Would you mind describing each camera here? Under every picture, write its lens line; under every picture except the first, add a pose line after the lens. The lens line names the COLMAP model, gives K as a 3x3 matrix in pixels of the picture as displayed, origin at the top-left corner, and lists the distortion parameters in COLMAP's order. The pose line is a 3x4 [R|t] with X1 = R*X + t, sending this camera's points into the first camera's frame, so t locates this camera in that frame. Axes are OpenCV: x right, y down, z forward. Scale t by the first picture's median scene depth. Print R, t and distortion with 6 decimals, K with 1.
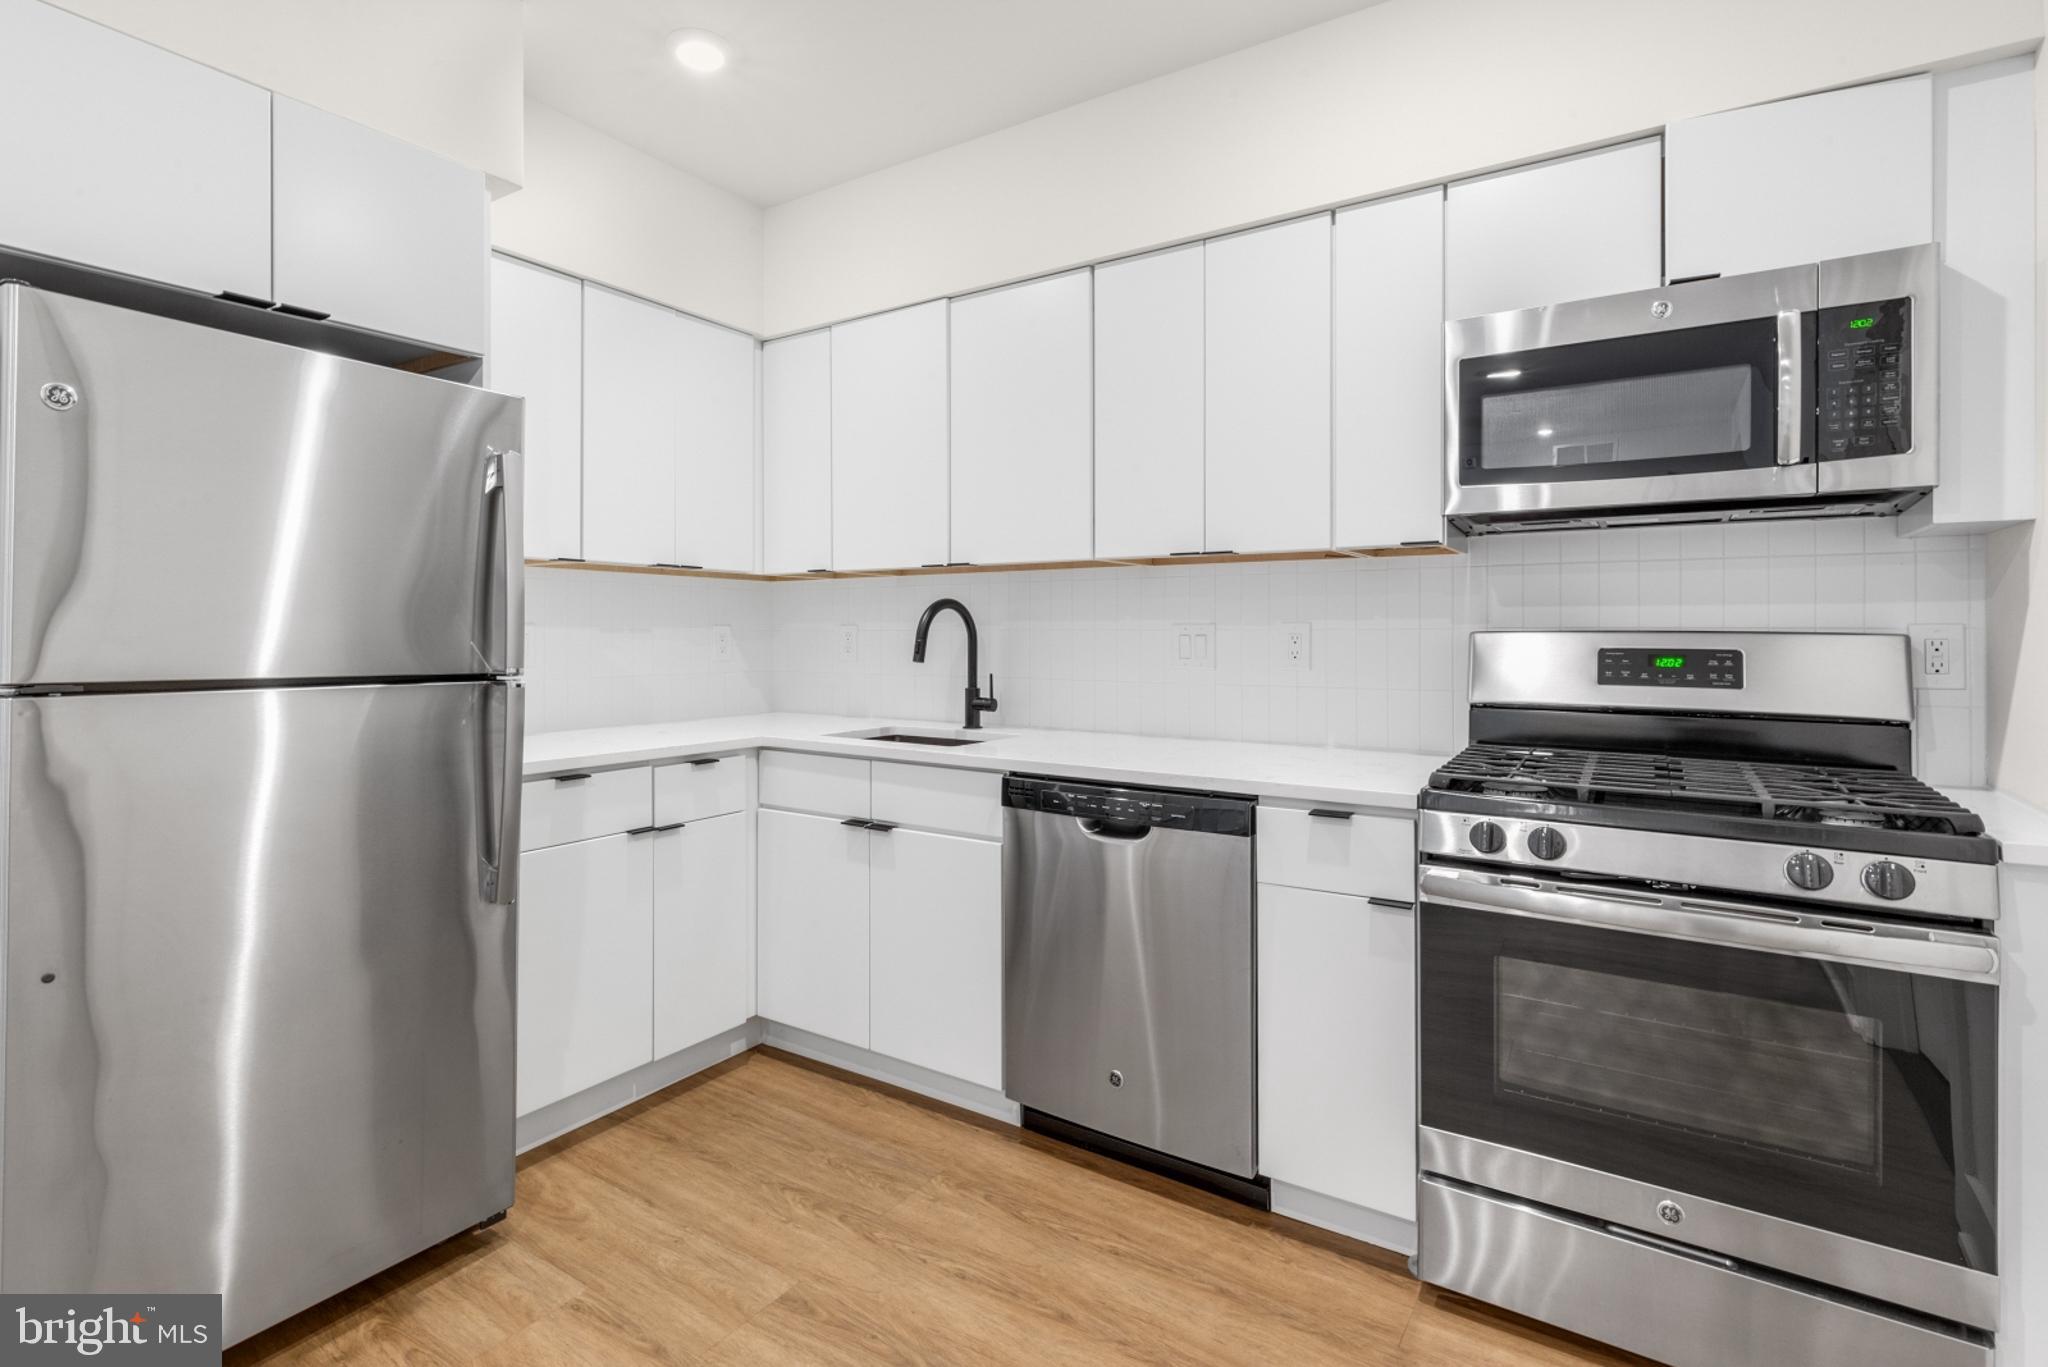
lens RADIAL K [[989.6, 0, 1006.2], [0, 989.6, 624.7], [0, 0, 1]] dist [0.003070, -0.000851]
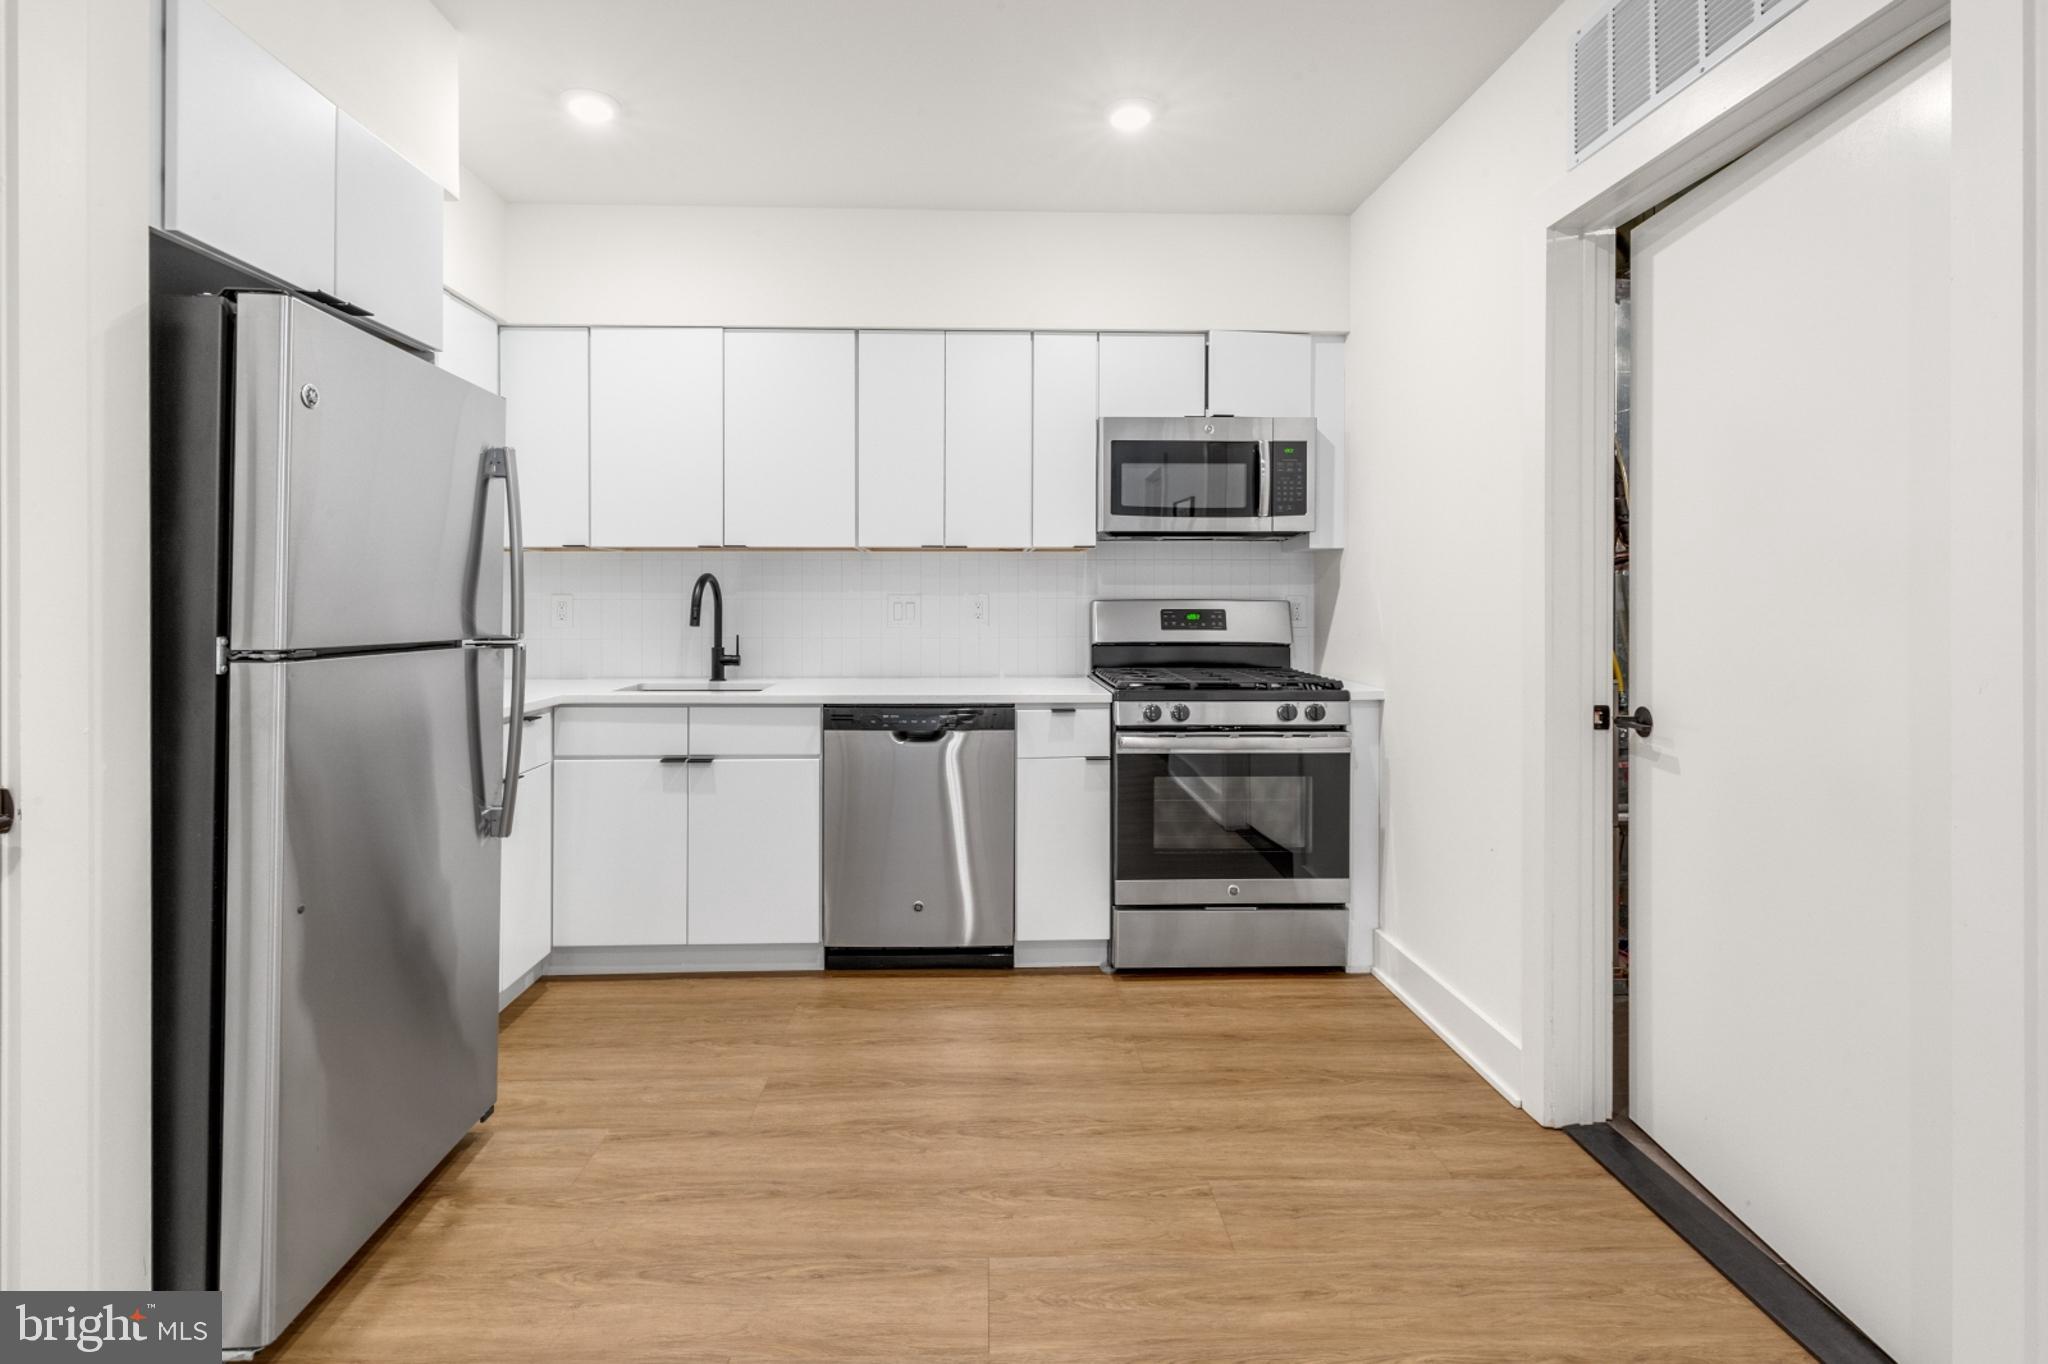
lens RADIAL K [[970.3, 0, 1004.0], [0, 970.3, 598.4], [0, 0, 1]] dist [-0.000357, -0.000830]
pose [[0.814826, -0.001657, 0.579703, -0.667252], [-0.001999, 0.999982, 0.005667, -0.005078], [-0.579702, -0.005777, 0.814808, -0.256082]]
